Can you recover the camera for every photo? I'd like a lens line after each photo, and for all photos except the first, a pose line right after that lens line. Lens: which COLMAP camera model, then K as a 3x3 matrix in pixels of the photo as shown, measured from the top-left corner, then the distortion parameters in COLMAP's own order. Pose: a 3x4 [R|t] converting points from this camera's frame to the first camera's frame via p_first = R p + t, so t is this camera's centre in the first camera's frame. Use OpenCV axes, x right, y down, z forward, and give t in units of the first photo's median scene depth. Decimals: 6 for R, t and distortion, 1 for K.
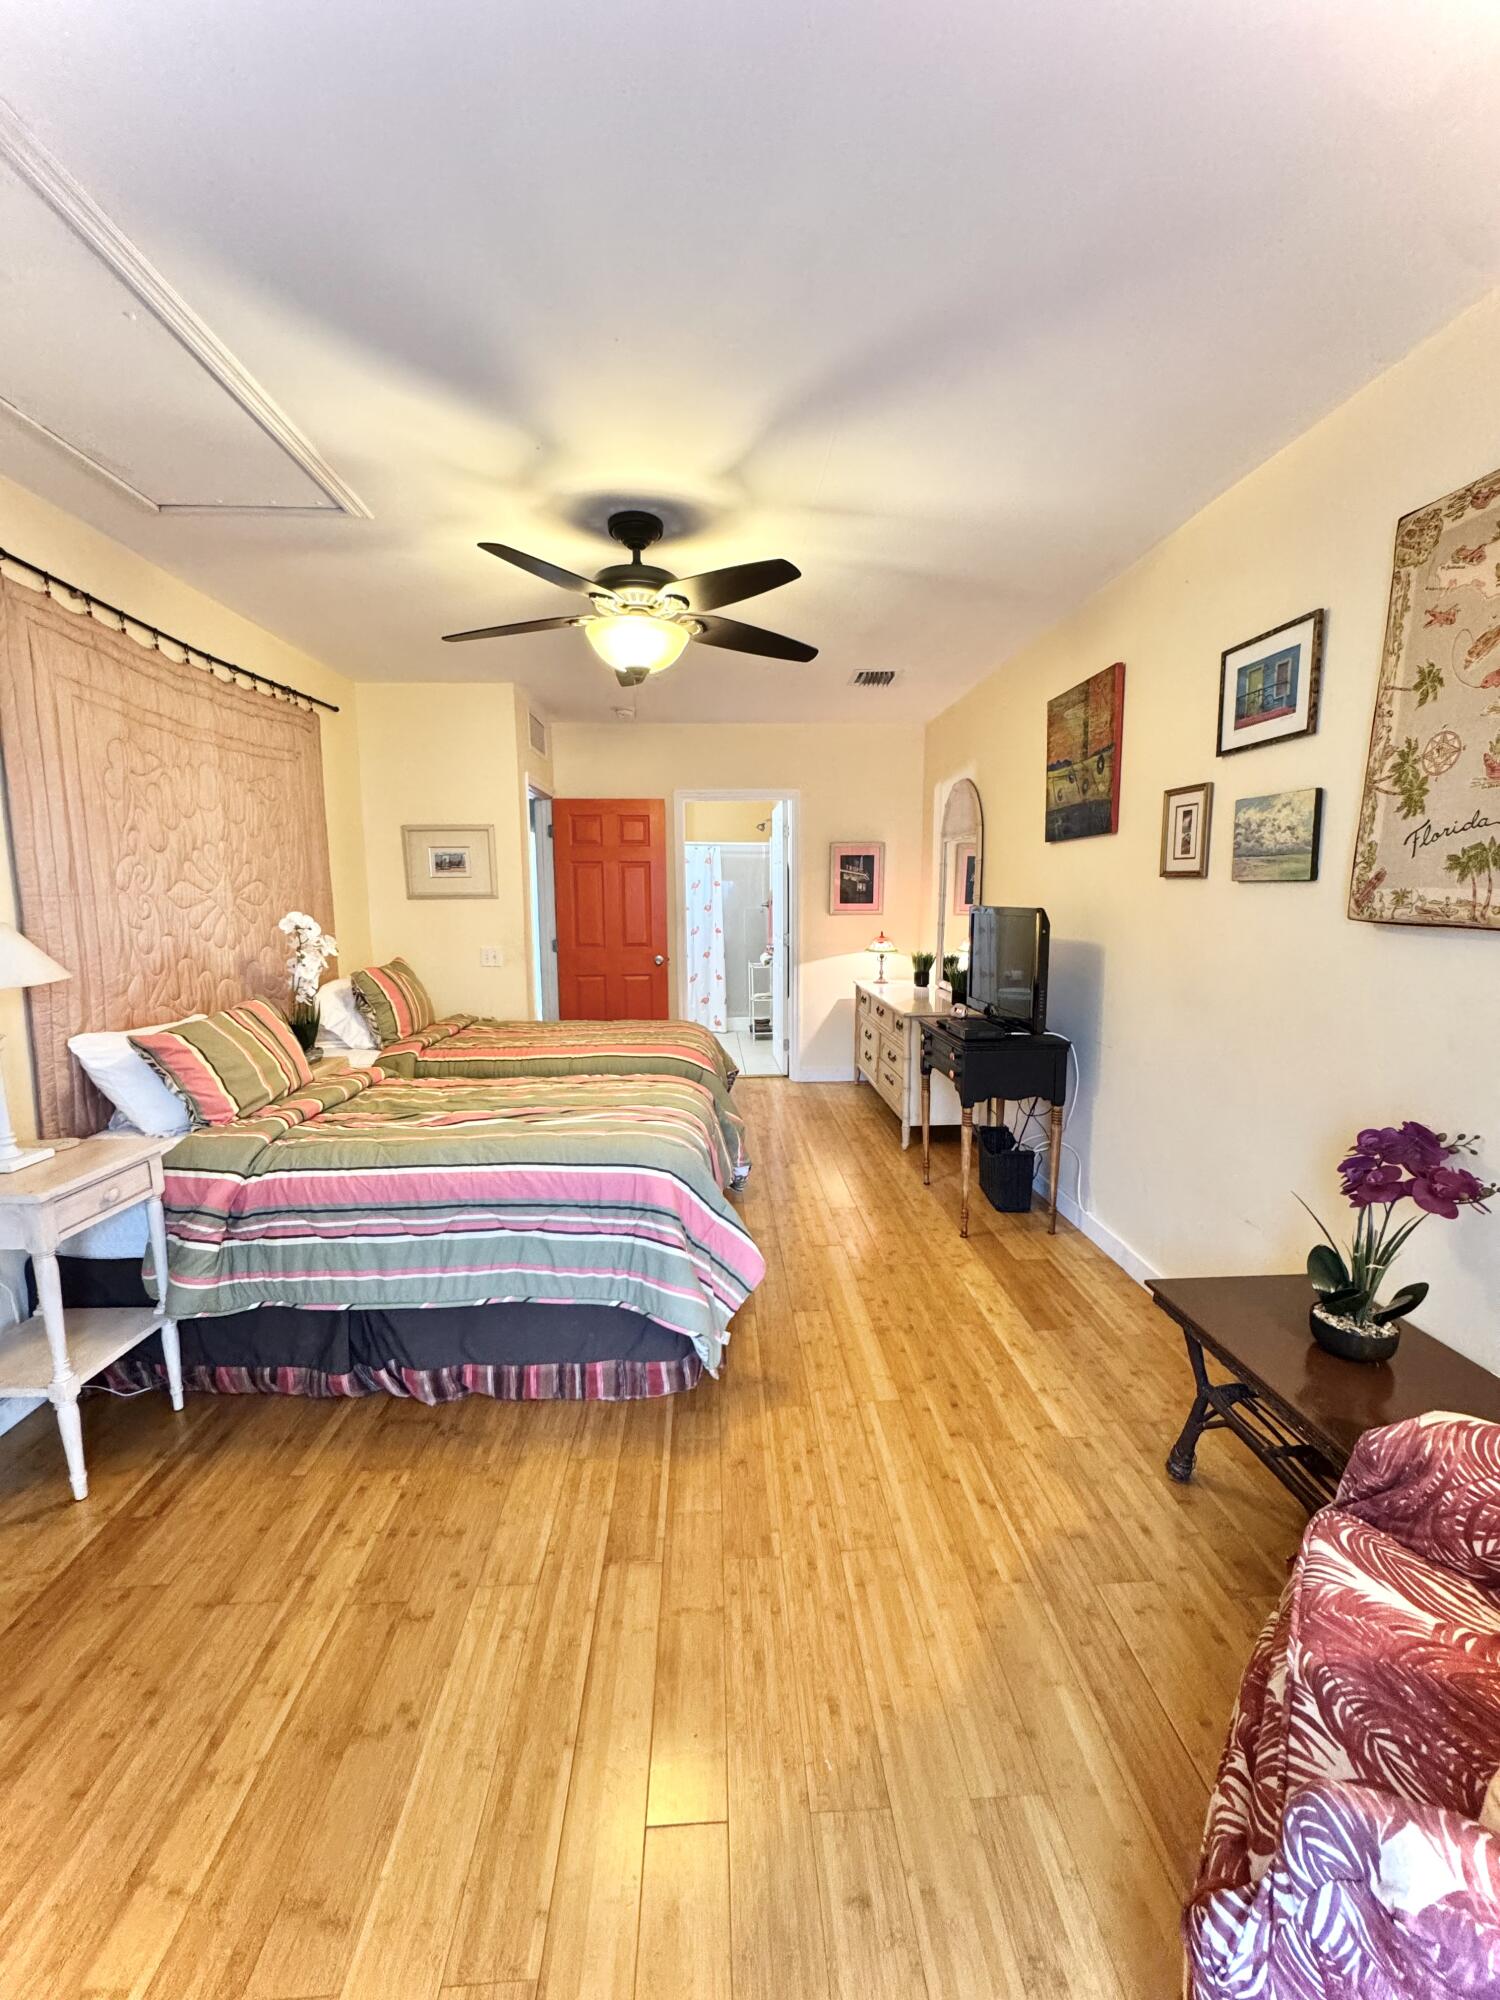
lens RADIAL K [[799.5, 0, 757.3], [0, 799.5, 991.9], [0, 0, 1]] dist [-0.004163, 0.000488]
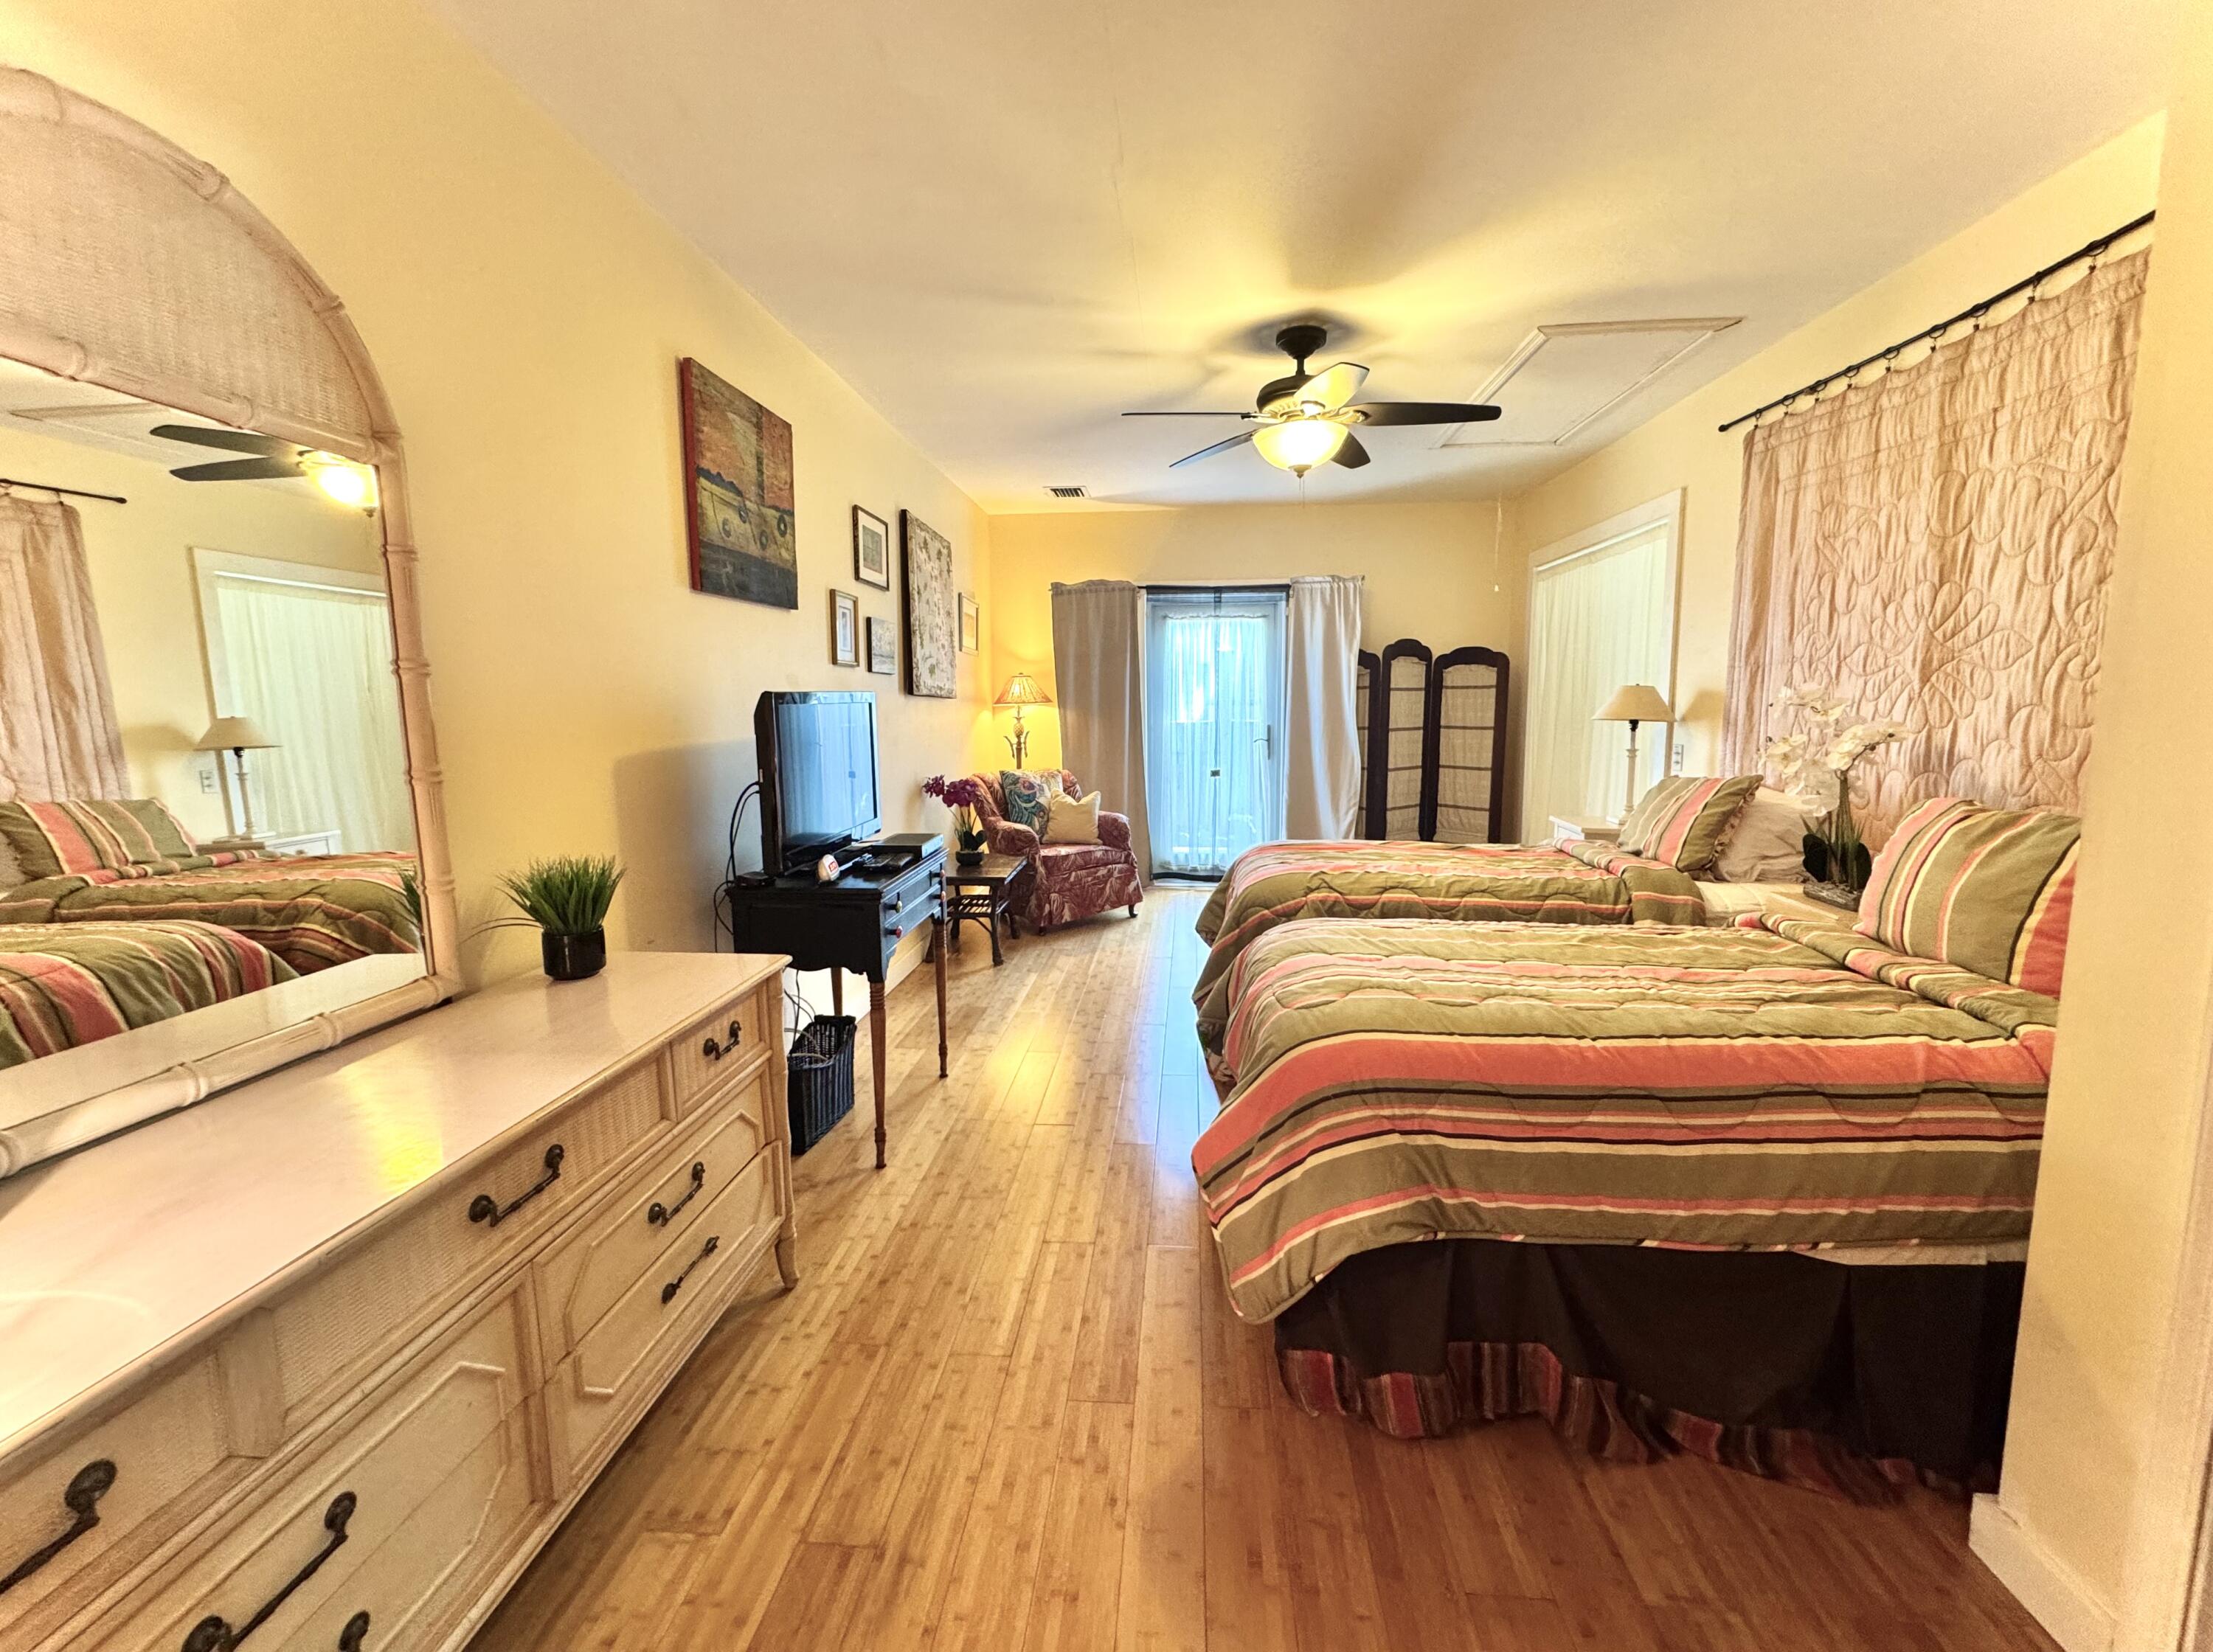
lens RADIAL K [[884.6, 0, 1110.7], [0, 884.6, 820.8], [0, 0, 1]] dist [-0.004163, 0.000488]
pose [[-0.989106, -0.007539, 0.147015, -0.087221], [0.030381, 0.966733, 0.253976, -0.296968], [-0.144038, 0.255676, -0.955972, 2.748342]]
